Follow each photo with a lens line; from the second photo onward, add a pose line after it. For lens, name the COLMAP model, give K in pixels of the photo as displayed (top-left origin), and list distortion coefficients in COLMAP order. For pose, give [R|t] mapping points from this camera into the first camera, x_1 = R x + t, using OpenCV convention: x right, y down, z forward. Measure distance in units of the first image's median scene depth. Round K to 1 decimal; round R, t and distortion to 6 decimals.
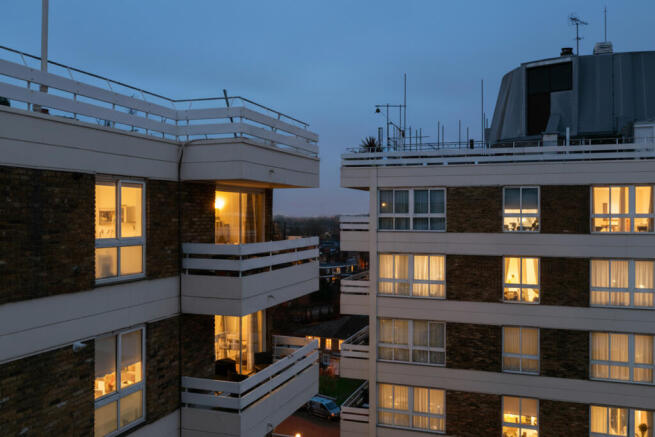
lens RADIAL K [[597.9, 0, 328.3], [0, 597.9, 217.2], [0, 0, 1]] dist [-0.023900, 0.000000]
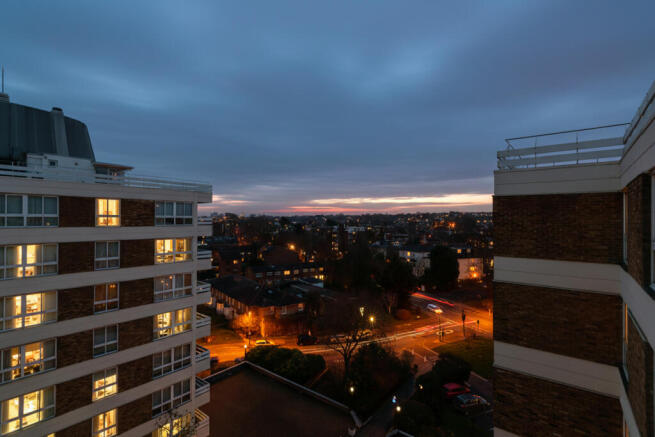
lens RADIAL K [[324.3, 0, 329.8], [0, 324.3, 217.8], [0, 0, 1]] dist [0.001319, 0.000017]
pose [[0.301670, 0.003085, 0.953407, -0.372315], [-0.007639, 0.999970, -0.000819, -0.001898], [-0.953382, -0.007036, 0.301684, 0.151904]]
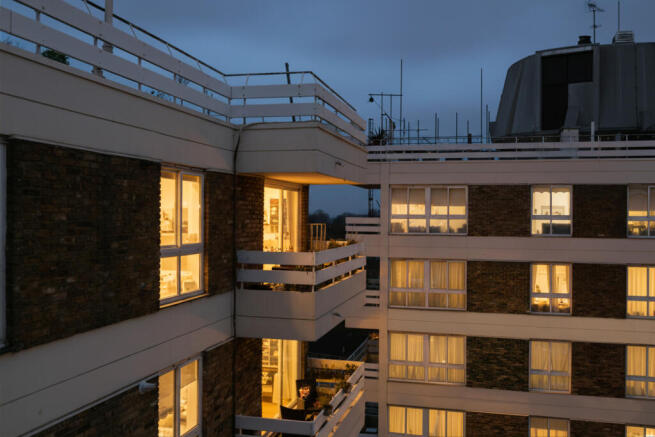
lens RADIAL K [[645.0, 0, 326.4], [0, 645.0, 216.6], [0, 0, 1]] dist [-0.037839, 0.000000]
pose [[0.995495, 0.005650, 0.094643, -0.111034], [-0.005530, 0.999984, -0.001528, -0.000982], [-0.094650, 0.000998, 0.995510, 0.064272]]
